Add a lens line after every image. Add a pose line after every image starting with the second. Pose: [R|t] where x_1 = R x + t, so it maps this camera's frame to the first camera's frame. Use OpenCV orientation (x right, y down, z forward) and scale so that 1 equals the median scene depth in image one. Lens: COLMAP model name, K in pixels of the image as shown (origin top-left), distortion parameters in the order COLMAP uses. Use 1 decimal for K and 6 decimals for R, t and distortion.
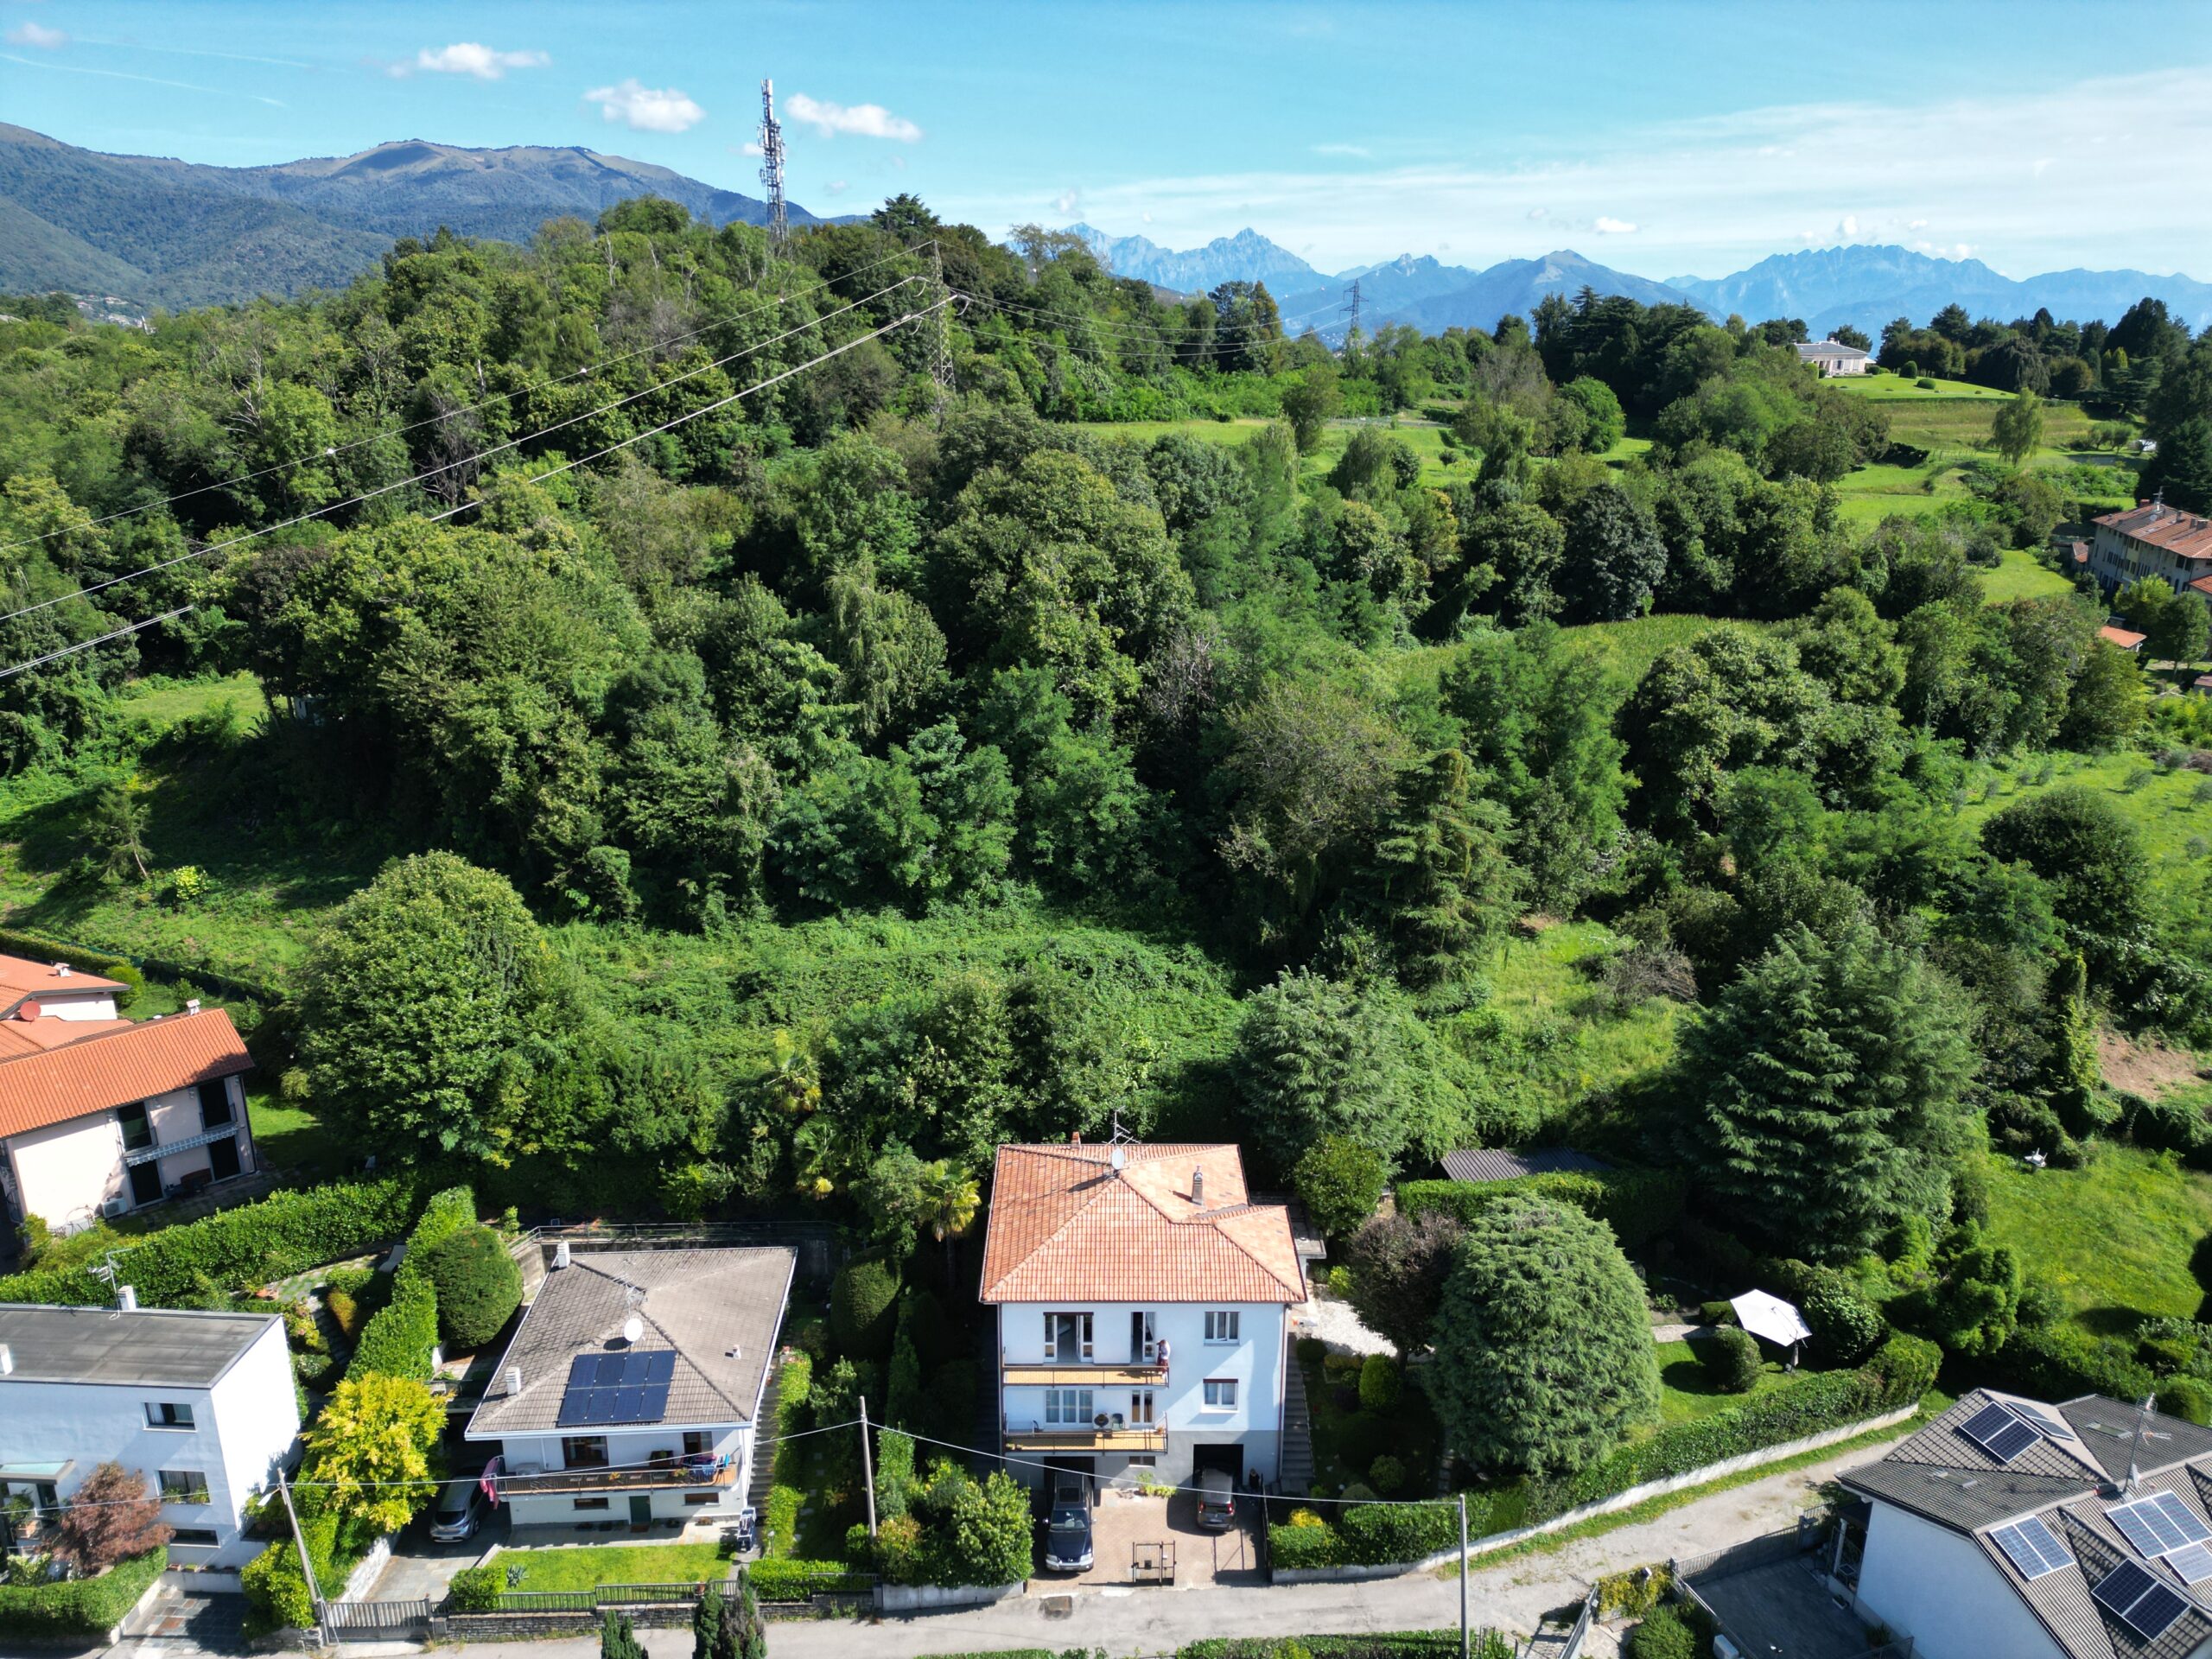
lens RADIAL K [[1538.7, 0, 1106.0], [0, 1538.7, 829.5], [0, 0, 1]] dist [0.032783, -0.003363]
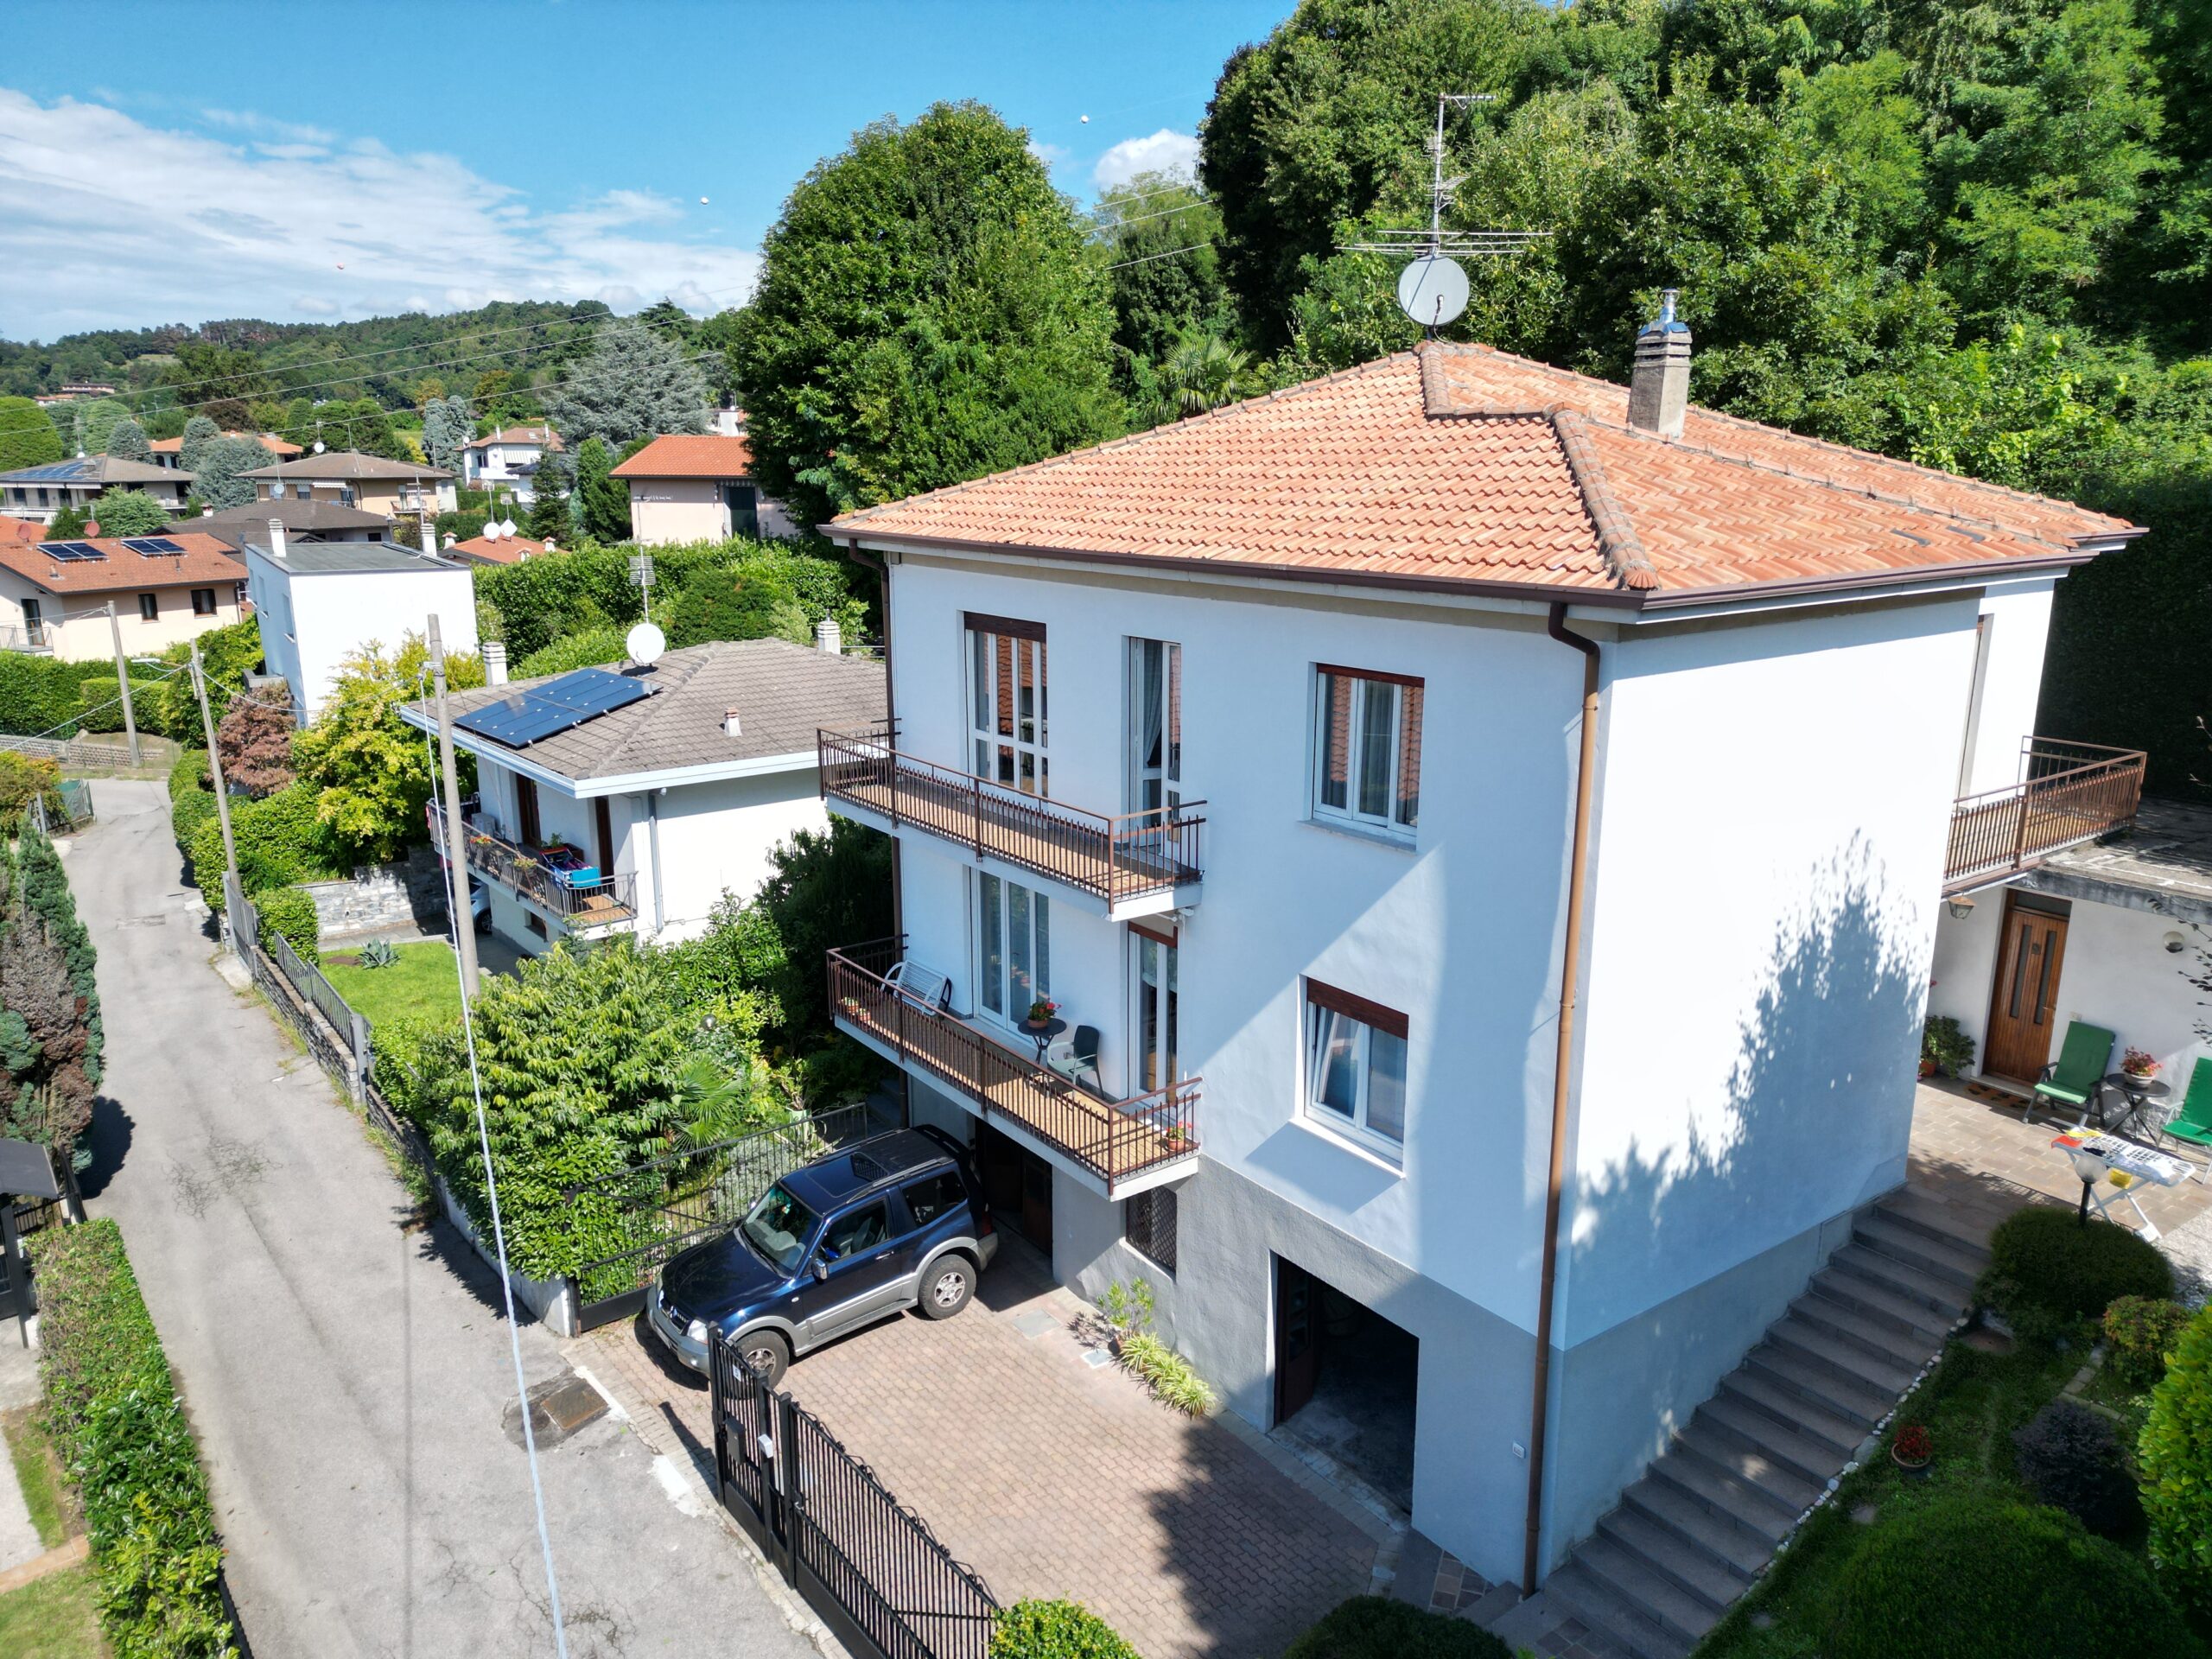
lens RADIAL K [[1514.6, 0, 1108.3], [0, 1514.6, 856.8], [0, 0, 1]] dist [0.082265, -0.000142]
pose [[0.580055, 0.194457, -0.791026, 0.233192], [-0.234925, 0.969762, 0.066127, 0.327237], [0.779966, 0.147475, 0.608198, 0.821868]]
